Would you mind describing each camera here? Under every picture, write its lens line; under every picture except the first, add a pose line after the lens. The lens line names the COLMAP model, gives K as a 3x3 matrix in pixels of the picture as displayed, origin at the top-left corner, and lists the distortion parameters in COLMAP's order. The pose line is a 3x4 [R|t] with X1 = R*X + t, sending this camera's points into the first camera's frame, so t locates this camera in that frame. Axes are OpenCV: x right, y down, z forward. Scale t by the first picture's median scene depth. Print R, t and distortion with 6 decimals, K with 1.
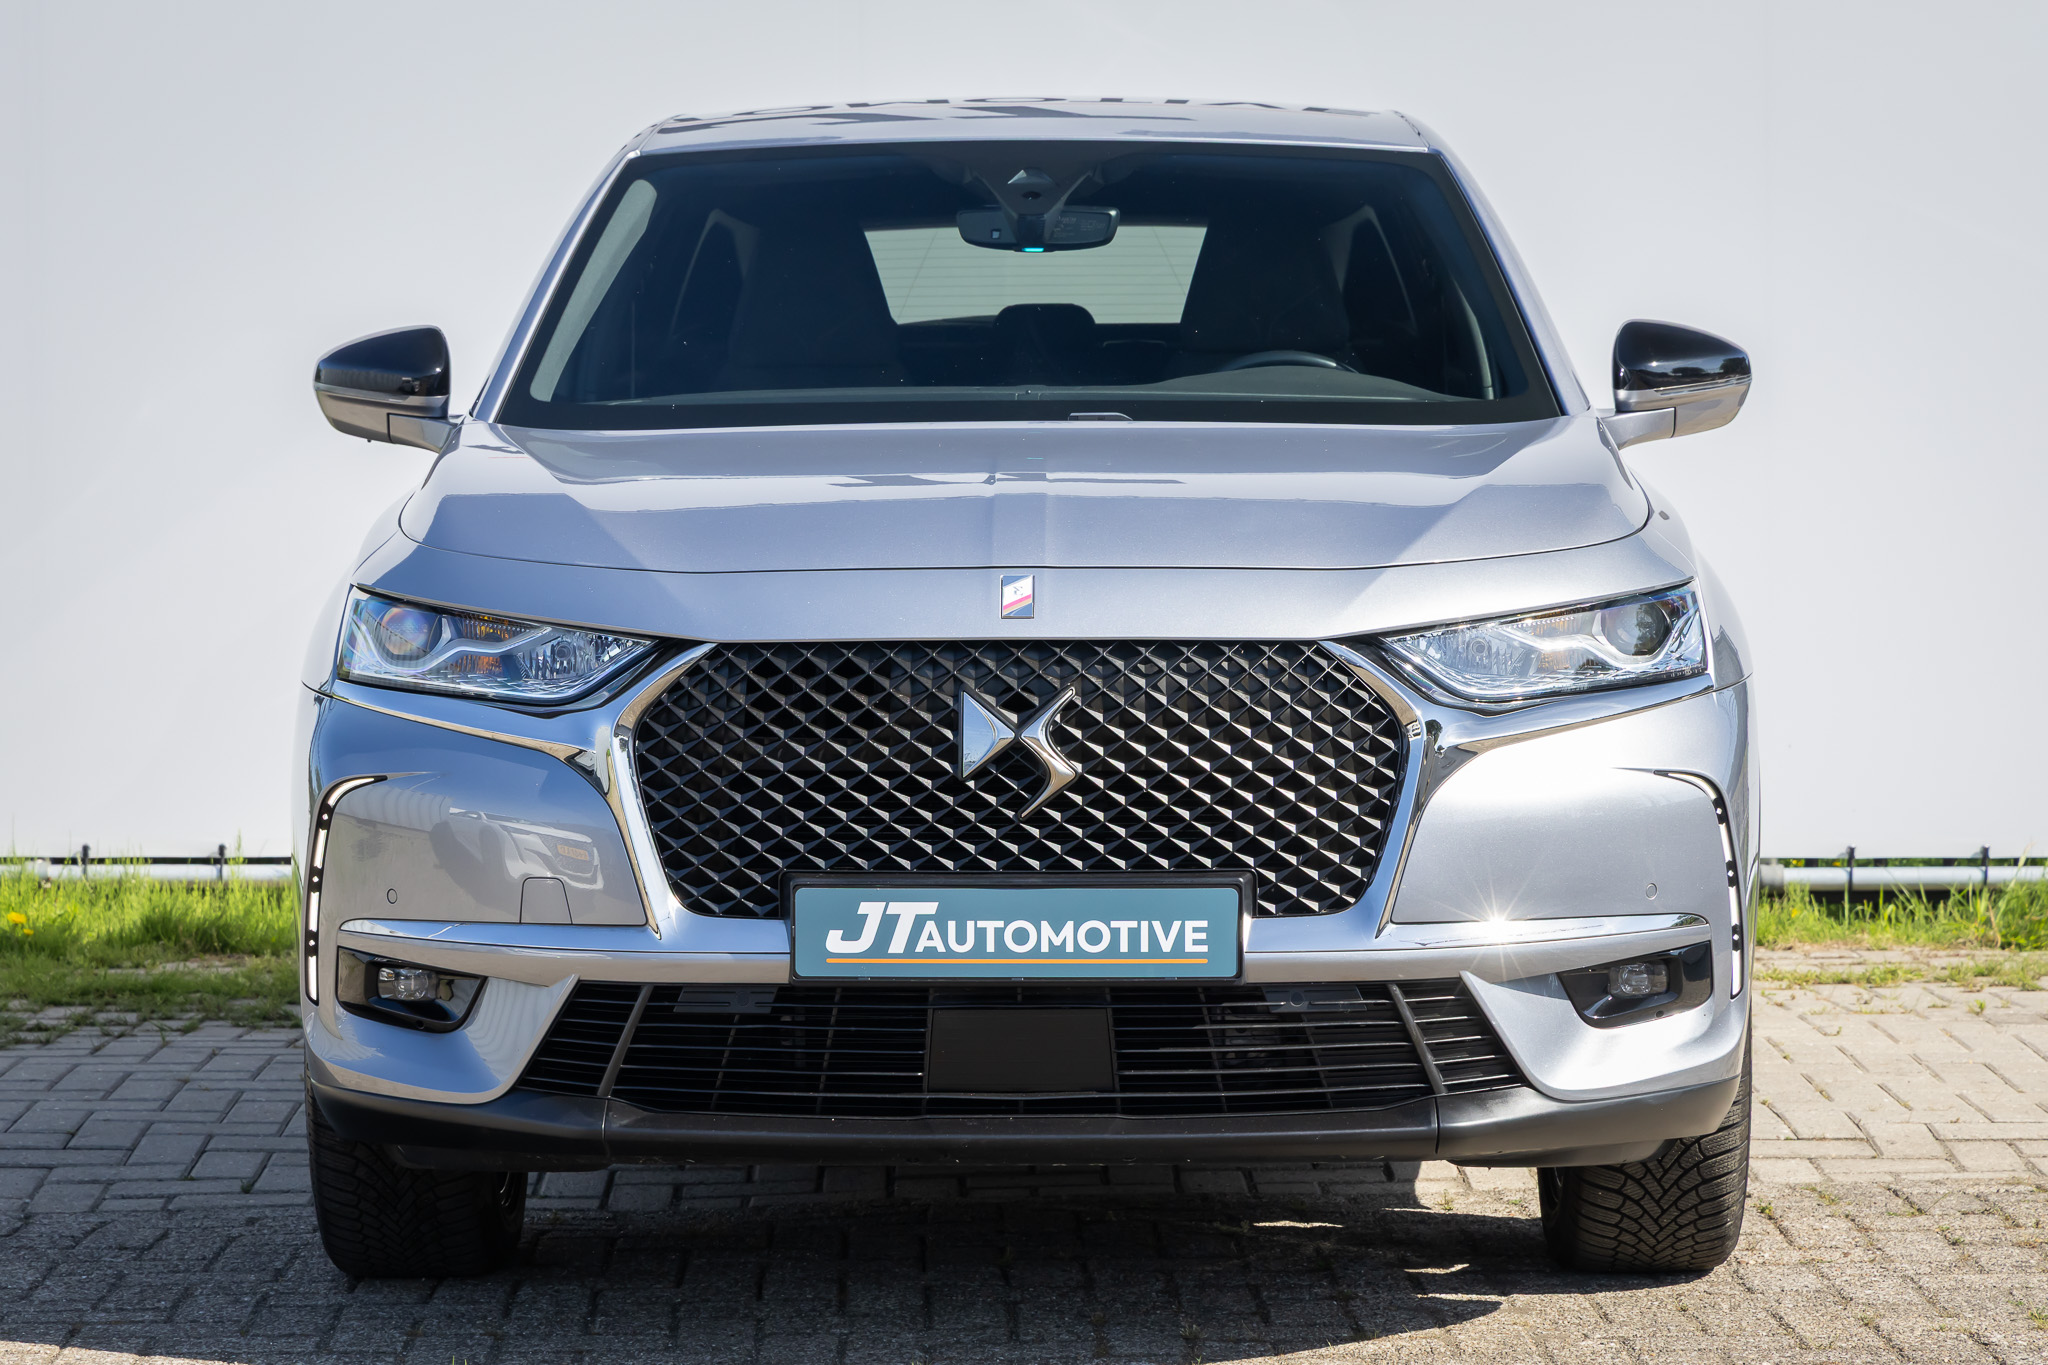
lens RADIAL K [[5646.6, 0, 1014.3], [0, 5646.6, 686.9], [0, 0, 1]] dist [0.046193, 0.000000]
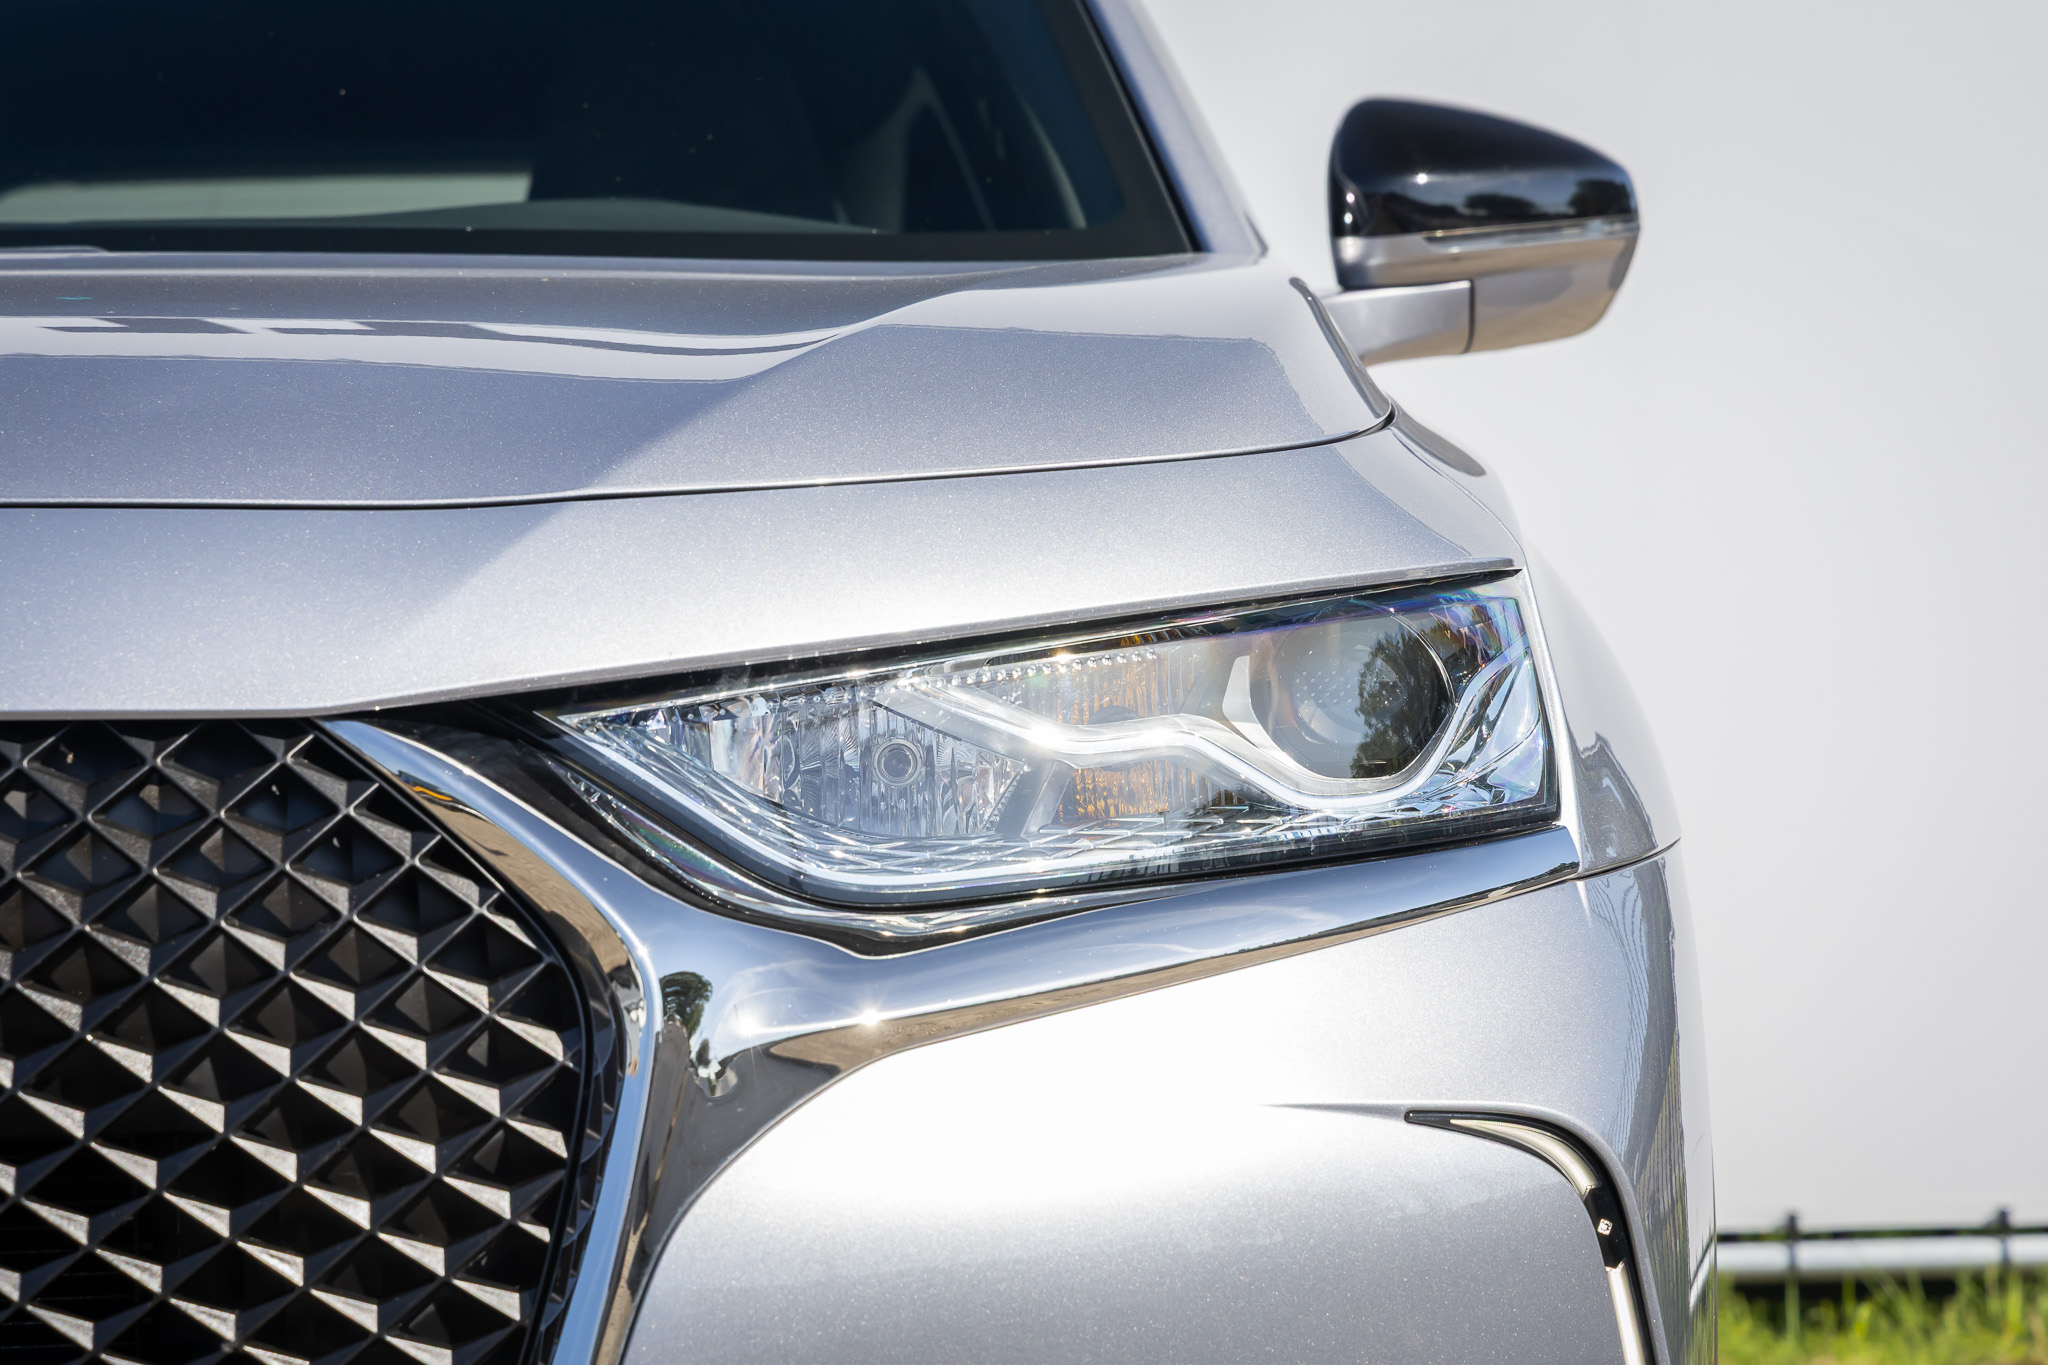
lens RADIAL K [[5723.2, 0, 1025.7], [0, 5723.2, 684.3], [0, 0, 1]] dist [-0.117452, 0.000000]
pose [[0.999353, -0.019299, 0.030339, 0.079953], [0.021035, 0.998096, -0.057982, 0.008699], [-0.029162, 0.058583, 0.997857, 0.654721]]
